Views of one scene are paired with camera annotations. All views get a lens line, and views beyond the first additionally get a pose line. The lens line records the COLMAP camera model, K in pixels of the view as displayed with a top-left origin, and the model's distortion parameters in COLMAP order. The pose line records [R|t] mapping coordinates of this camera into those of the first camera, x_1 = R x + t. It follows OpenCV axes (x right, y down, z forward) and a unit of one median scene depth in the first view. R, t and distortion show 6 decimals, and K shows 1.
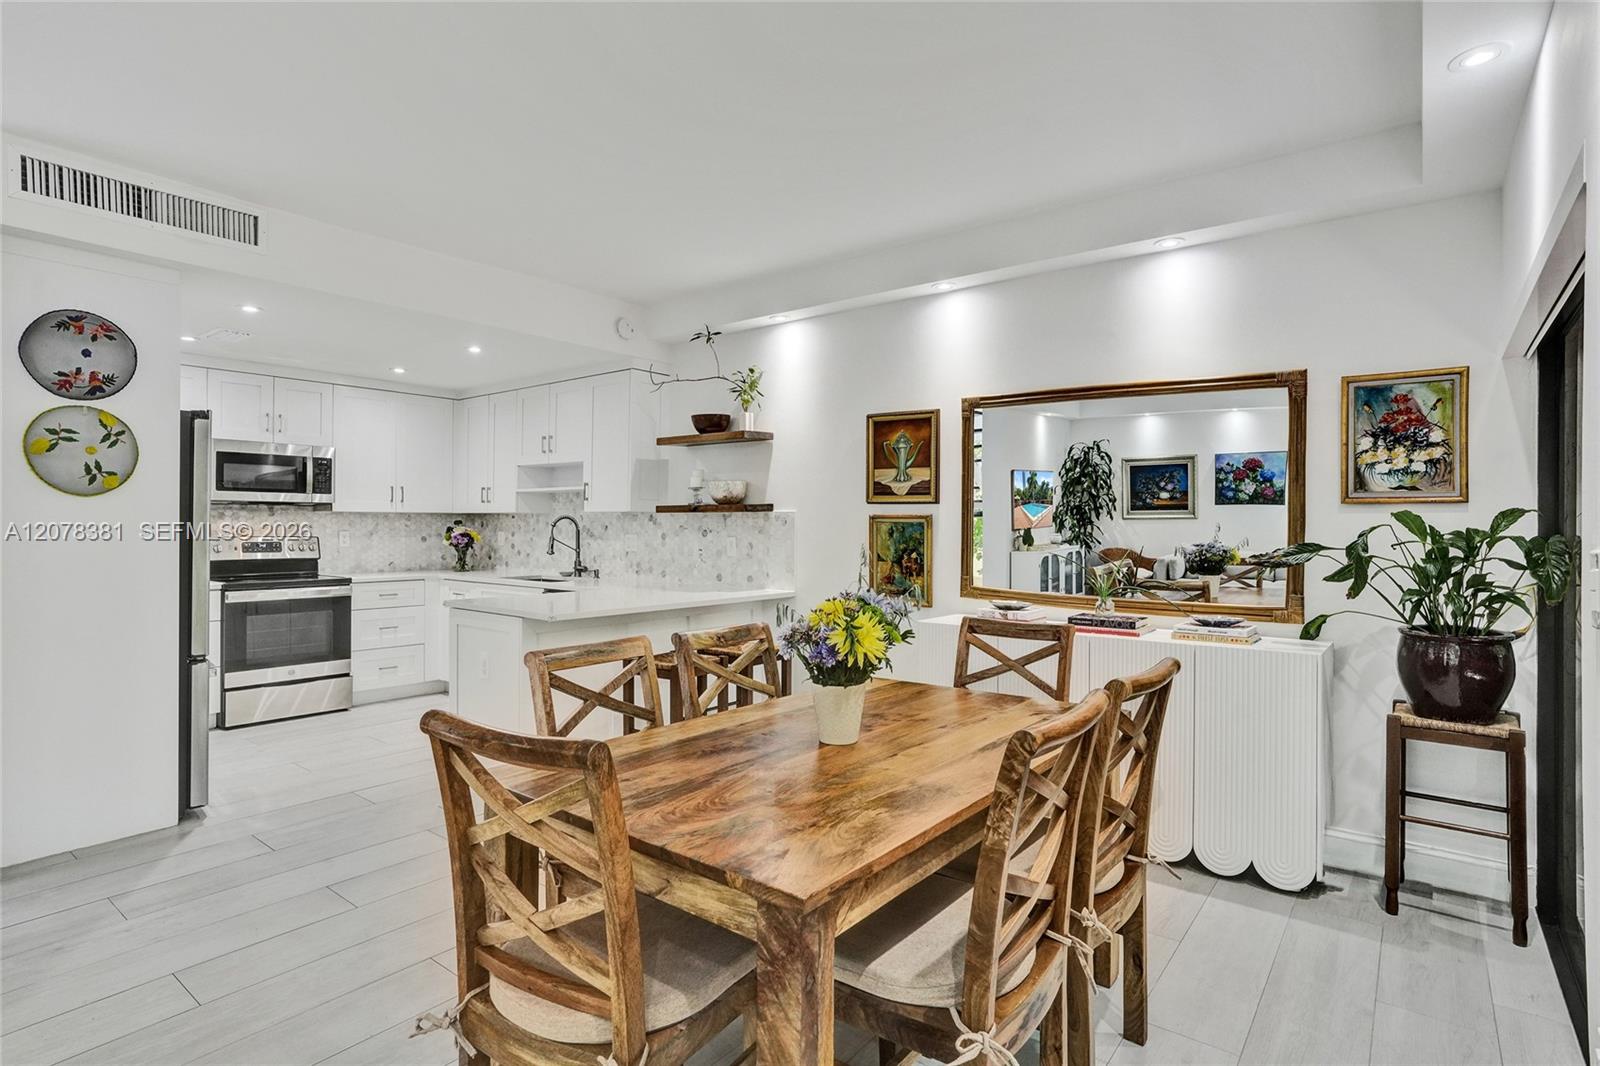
lens RADIAL K [[812.2, 0, 806.7], [0, 812.2, 523.4], [0, 0, 1]] dist [-0.058736, 0.036950]
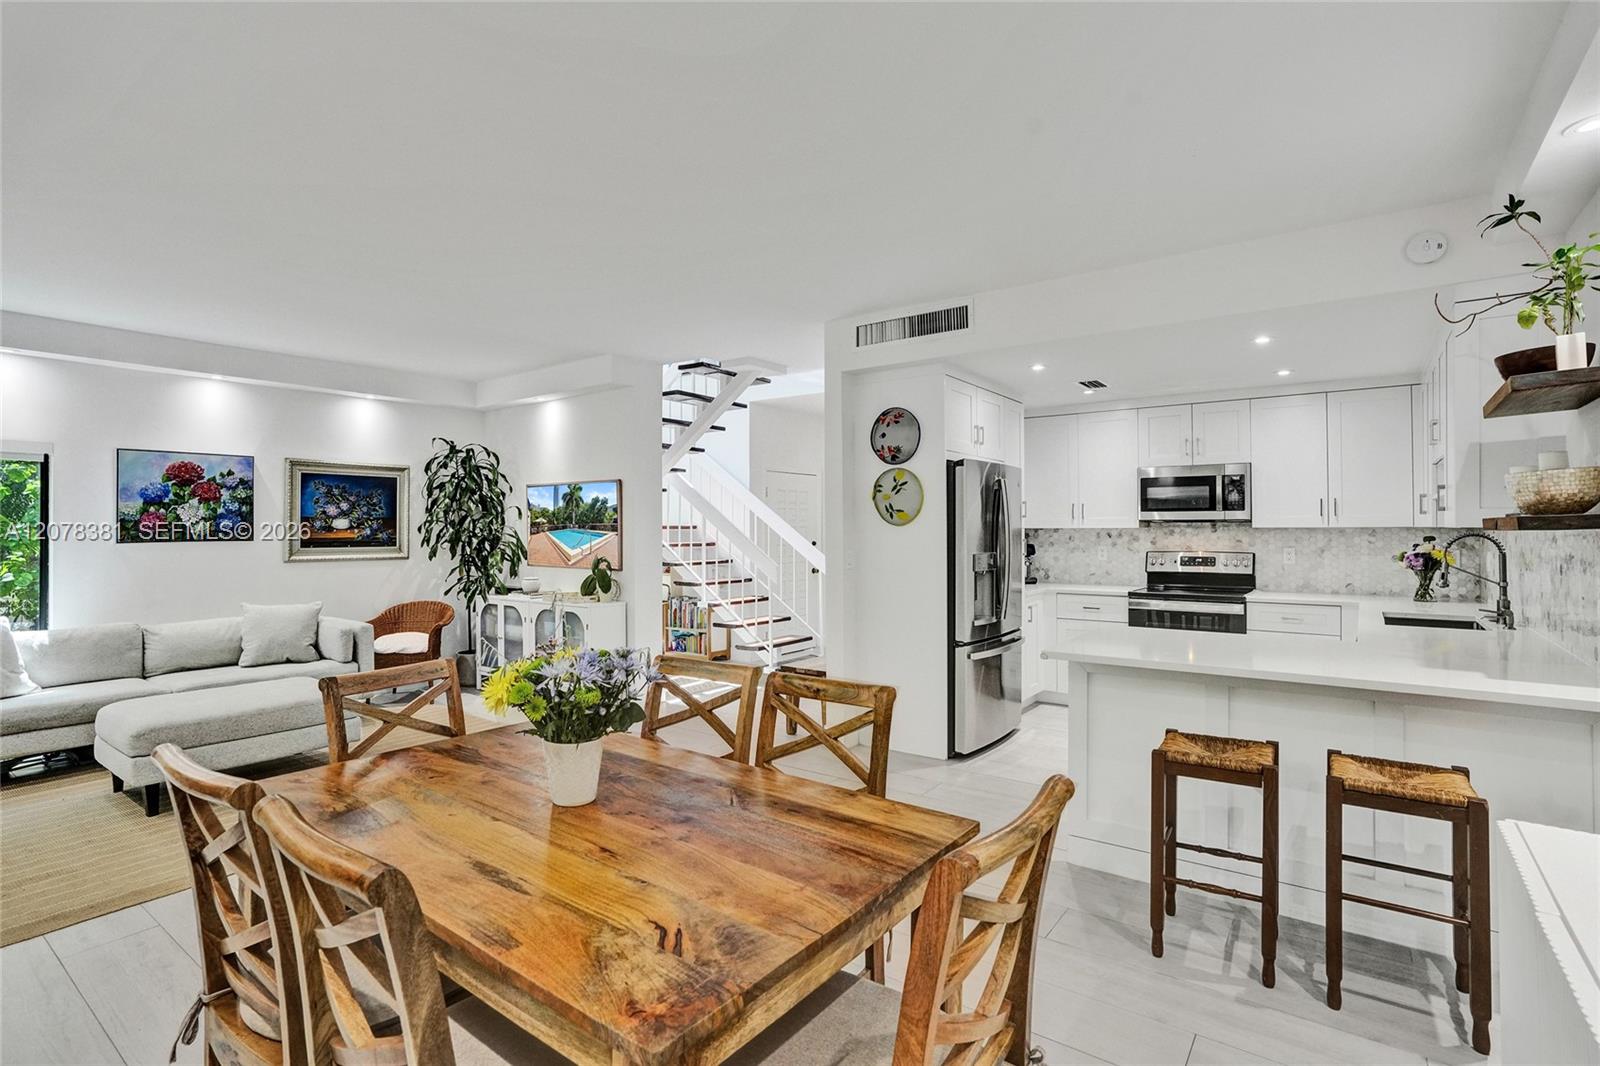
lens RADIAL K [[767.3, 0, 814.9], [0, 767.3, 529.4], [0, 0, 1]] dist [-0.064390, 0.036973]
pose [[0.023844, -0.003266, -0.999710, 0.411531], [0.006072, 0.999977, -0.003122, -0.017078], [0.999697, -0.005996, 0.023864, 0.566638]]
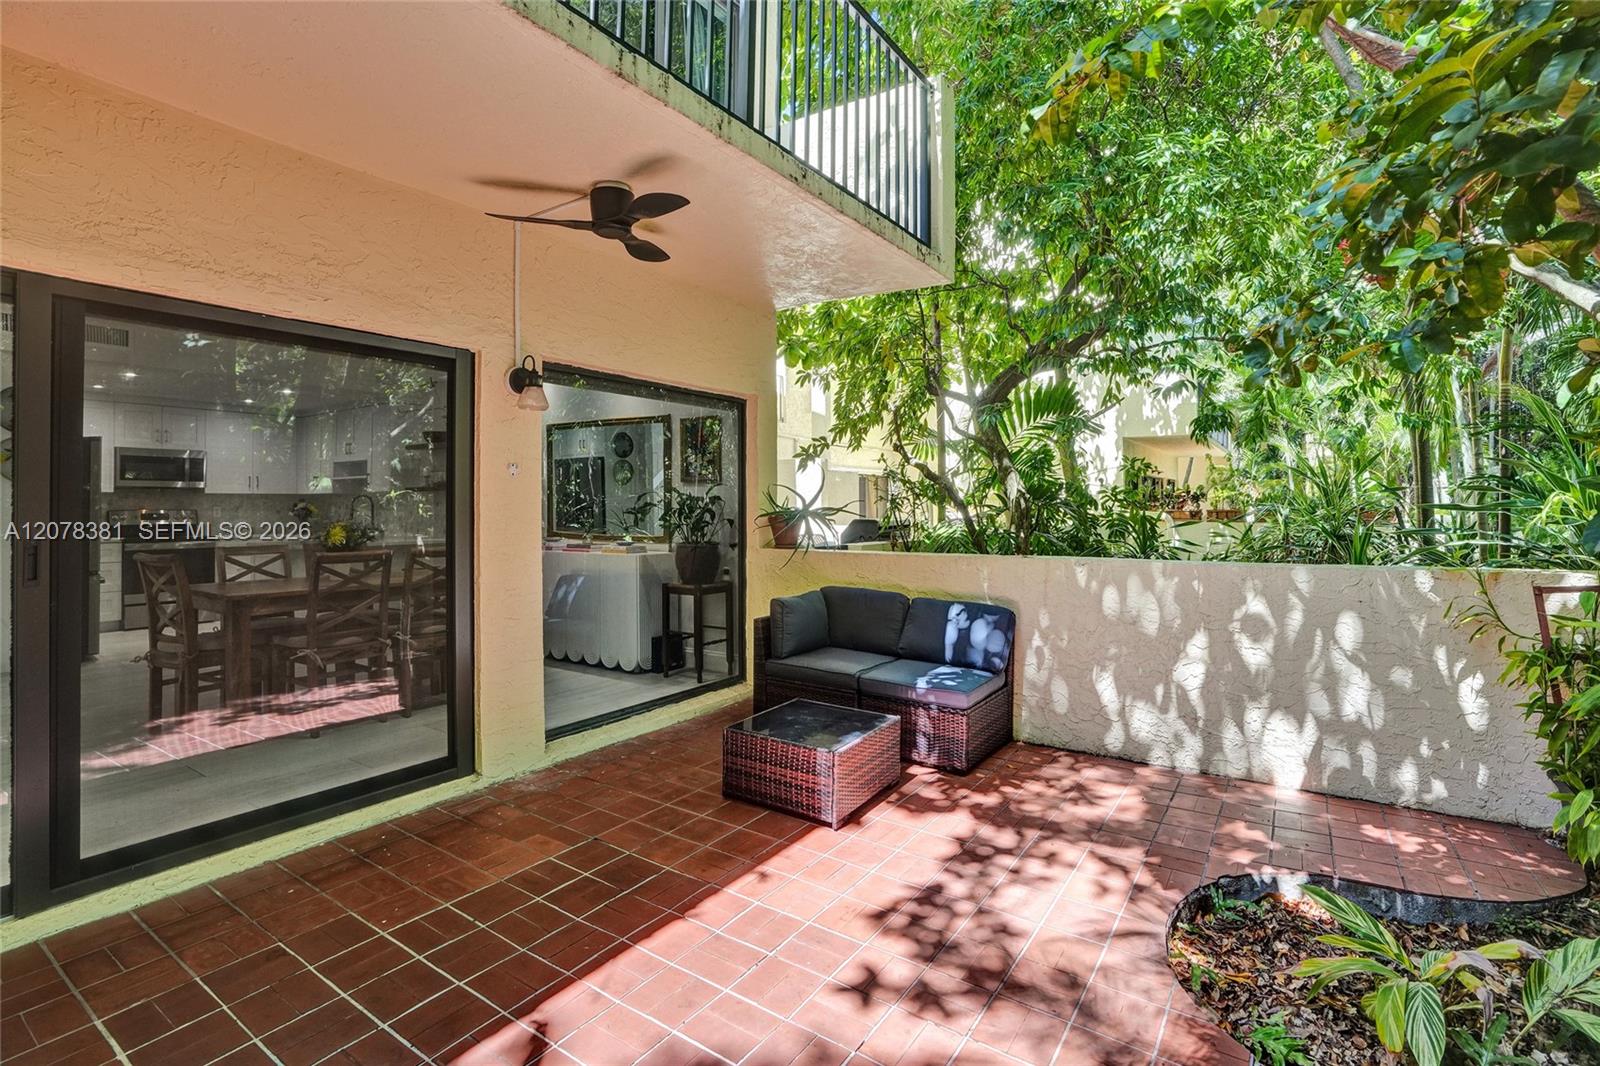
lens RADIAL K [[758.6, 0, 806.8], [0, 758.6, 510.4], [0, 0, 1]] dist [-0.063877, 0.023297]
pose [[0.997973, -0.007492, 0.063194, 0.601452], [0.007211, 0.999963, 0.004671, 0.025964], [-0.063227, -0.004206, 0.997990, -0.613603]]
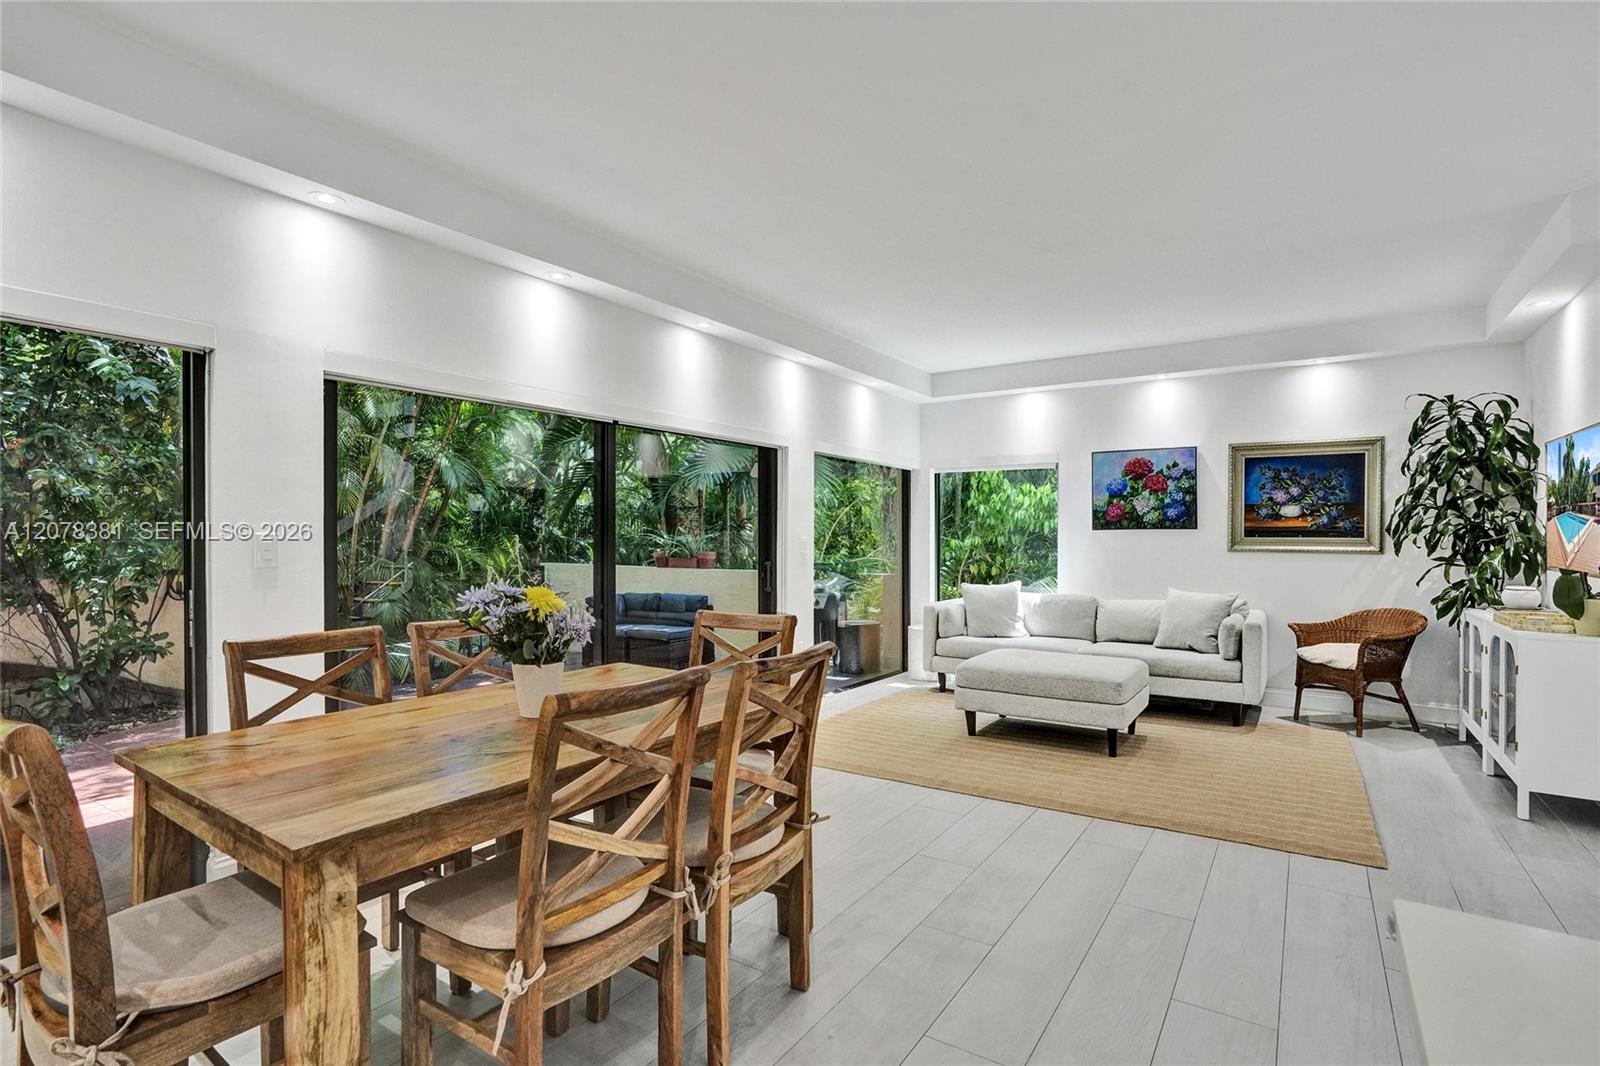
lens RADIAL K [[779.7, 0, 811.2], [0, 779.7, 532.9], [0, 0, 1]] dist [-0.001912, -0.000113]
pose [[-0.995795, -0.003080, -0.091555, -0.089121], [-0.003031, 0.999995, -0.000672, 0.002180], [0.091557, -0.000392, -0.995800, 0.931205]]
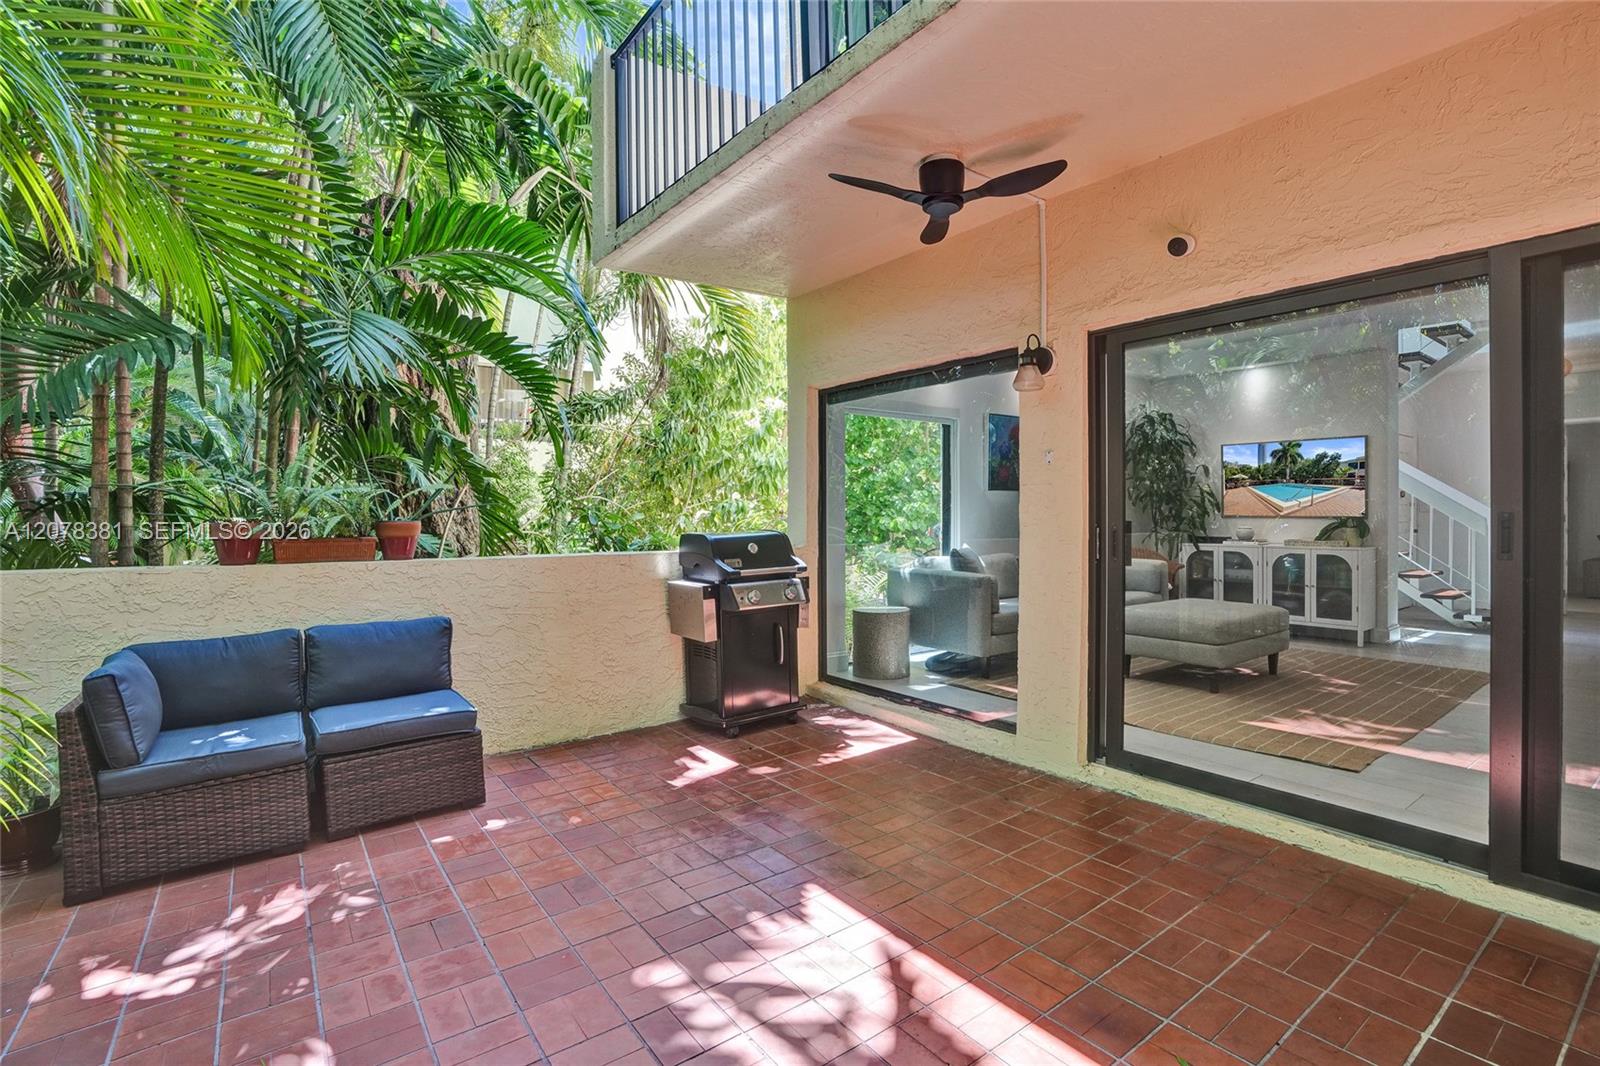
lens RADIAL K [[750.0, 0, 818.9], [0, 750.0, 533.5], [0, 0, 1]] dist [-0.062285, 0.022635]
pose [[-0.263020, 0.019415, -0.964595, 0.704276], [0.002774, 0.999809, 0.019368, 0.048450], [0.964786, 0.002418, -0.263024, -0.399215]]
